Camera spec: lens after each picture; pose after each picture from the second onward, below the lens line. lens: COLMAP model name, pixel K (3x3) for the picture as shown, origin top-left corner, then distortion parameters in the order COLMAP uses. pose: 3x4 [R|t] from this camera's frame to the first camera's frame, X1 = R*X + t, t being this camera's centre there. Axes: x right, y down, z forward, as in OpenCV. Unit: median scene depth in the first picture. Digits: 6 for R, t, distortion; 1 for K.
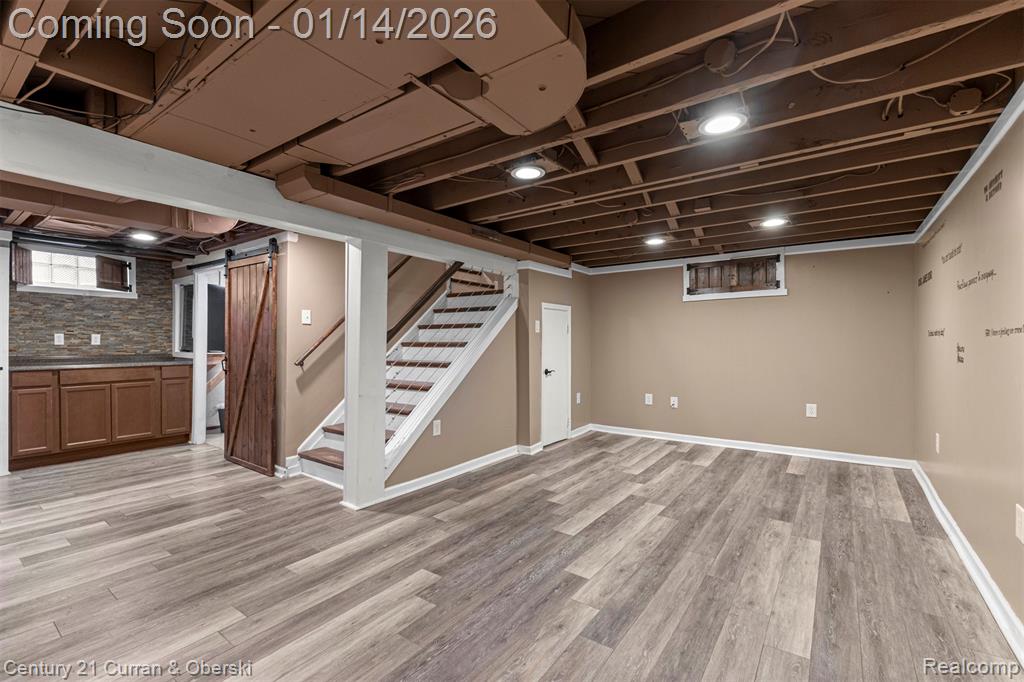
lens RADIAL K [[441.7, 0, 508.2], [0, 441.7, 343.2], [0, 0, 1]] dist [0.011729, -0.003428]
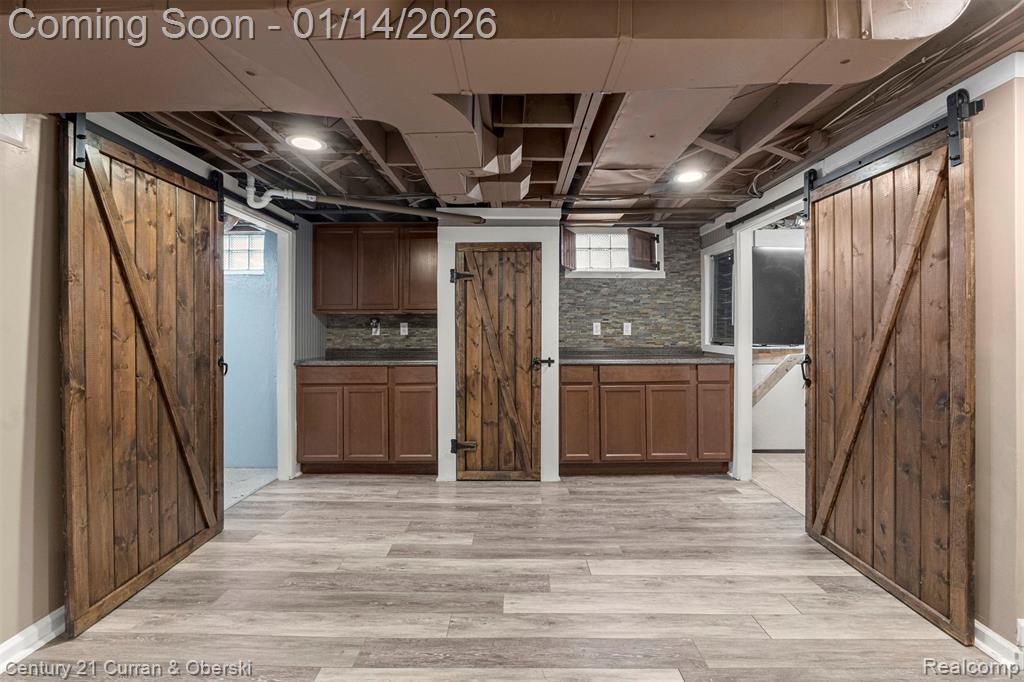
lens RADIAL K [[462.3, 0, 510.5], [0, 462.3, 333.2], [0, 0, 1]] dist [-0.000925, -0.000077]
pose [[0.580542, -0.001759, -0.814229, -0.454176], [0.000597, 0.999998, -0.001734, 0.001725], [0.814230, 0.000520, 0.580542, 0.411664]]
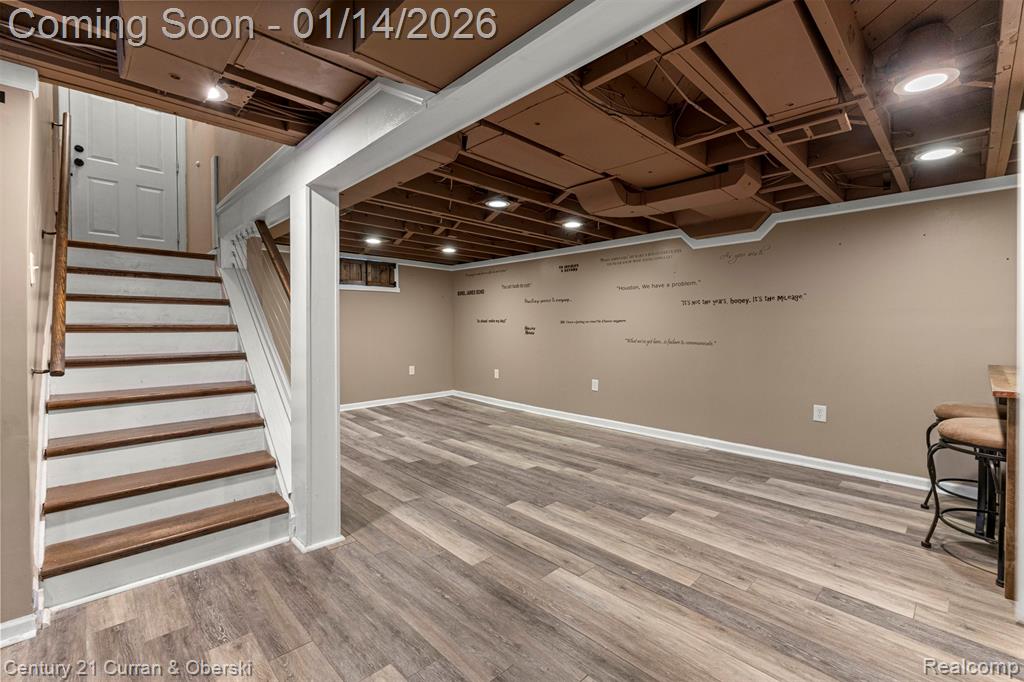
lens RADIAL K [[441.7, 0, 509.3], [0, 441.7, 336.9], [0, 0, 1]] dist [0.011729, -0.003428]
pose [[0.175625, -0.025604, 0.984124, -0.888797], [-0.000910, 0.999657, 0.026171, -0.003065], [-0.984457, -0.005492, 0.175541, 0.483043]]
